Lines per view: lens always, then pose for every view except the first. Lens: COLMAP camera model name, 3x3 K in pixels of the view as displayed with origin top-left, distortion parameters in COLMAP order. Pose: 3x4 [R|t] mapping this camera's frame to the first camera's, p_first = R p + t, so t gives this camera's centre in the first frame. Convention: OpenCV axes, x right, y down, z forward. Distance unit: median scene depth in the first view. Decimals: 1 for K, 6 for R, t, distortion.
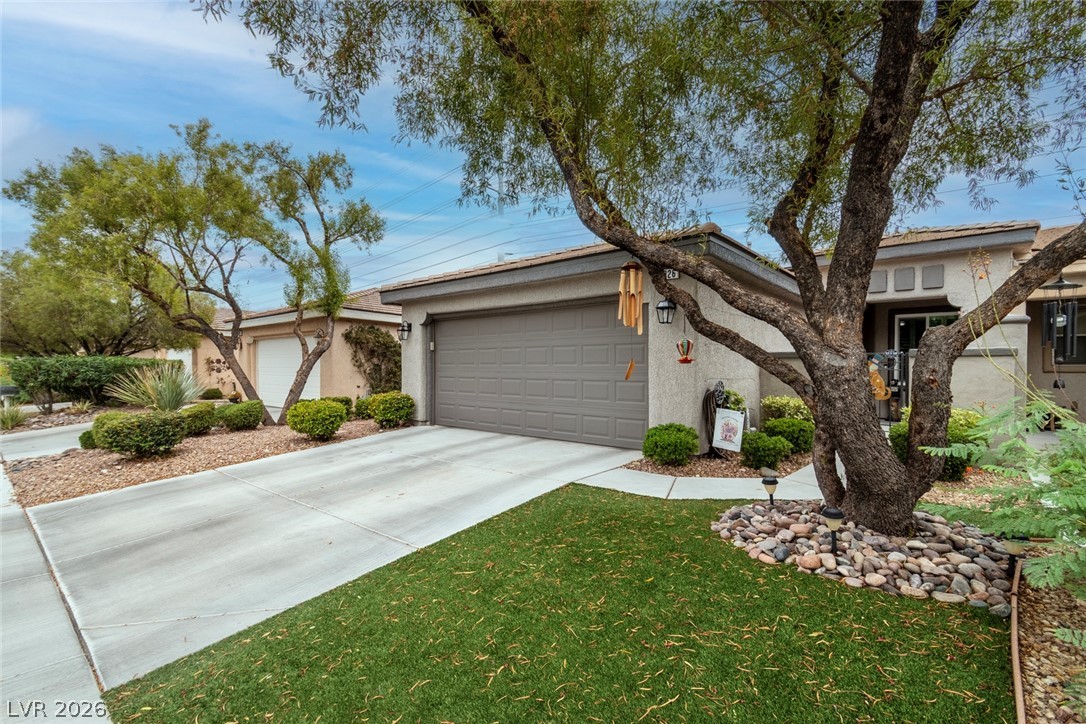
lens RADIAL K [[478.9, 0, 542.2], [0, 478.9, 365.8], [0, 0, 1]] dist [0.002057, -0.000305]
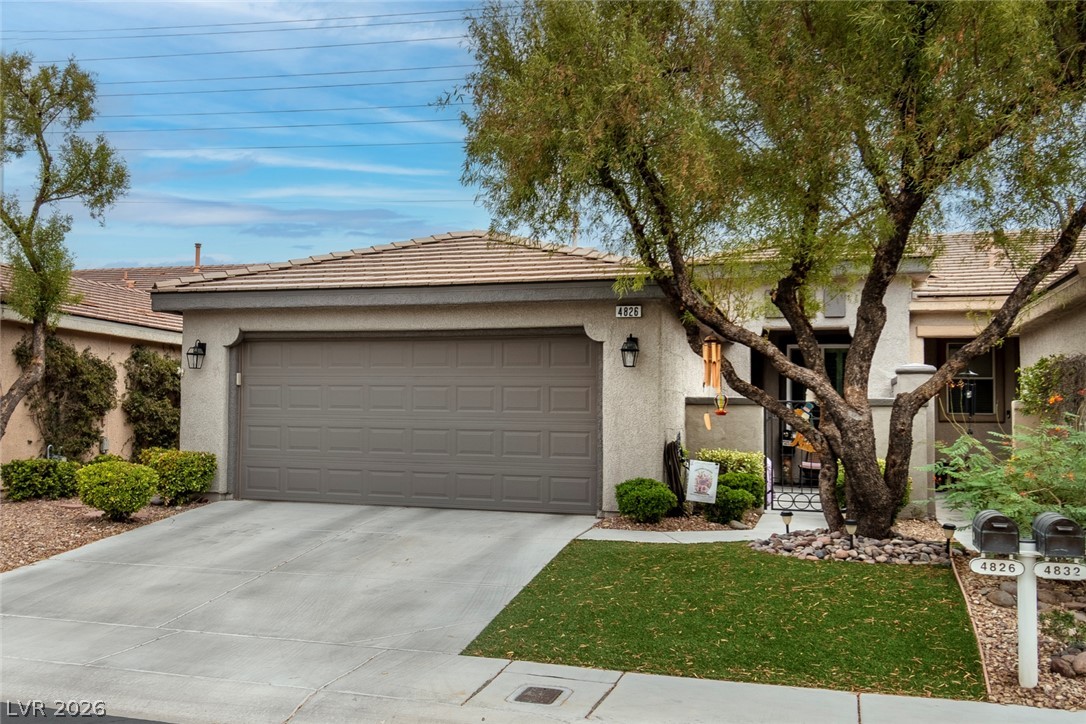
lens RADIAL K [[832.2, 0, 539.8], [0, 832.2, 362.0], [0, 0, 1]] dist [0.003837, 0.001635]
pose [[0.933773, 0.029495, 0.356648, -0.367212], [-0.010445, 0.998419, -0.055223, -0.007941], [-0.357713, 0.047841, 0.932605, -0.319831]]
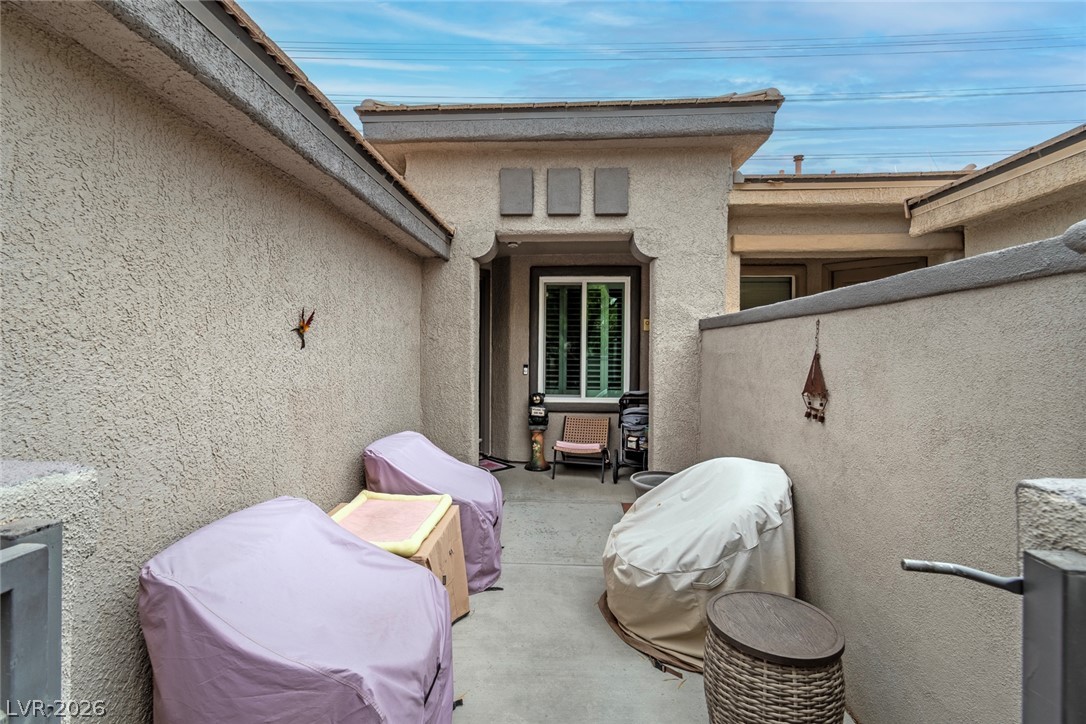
lens RADIAL K [[804.1, 0, 541.5], [0, 804.1, 359.9], [0, 0, 1]] dist [0.000035, -0.000013]
pose [[0.796018, -0.002920, 0.605266, 0.661586], [0.001122, 0.999994, 0.003349, -0.049045], [-0.605272, -0.001987, 0.796016, 0.976395]]
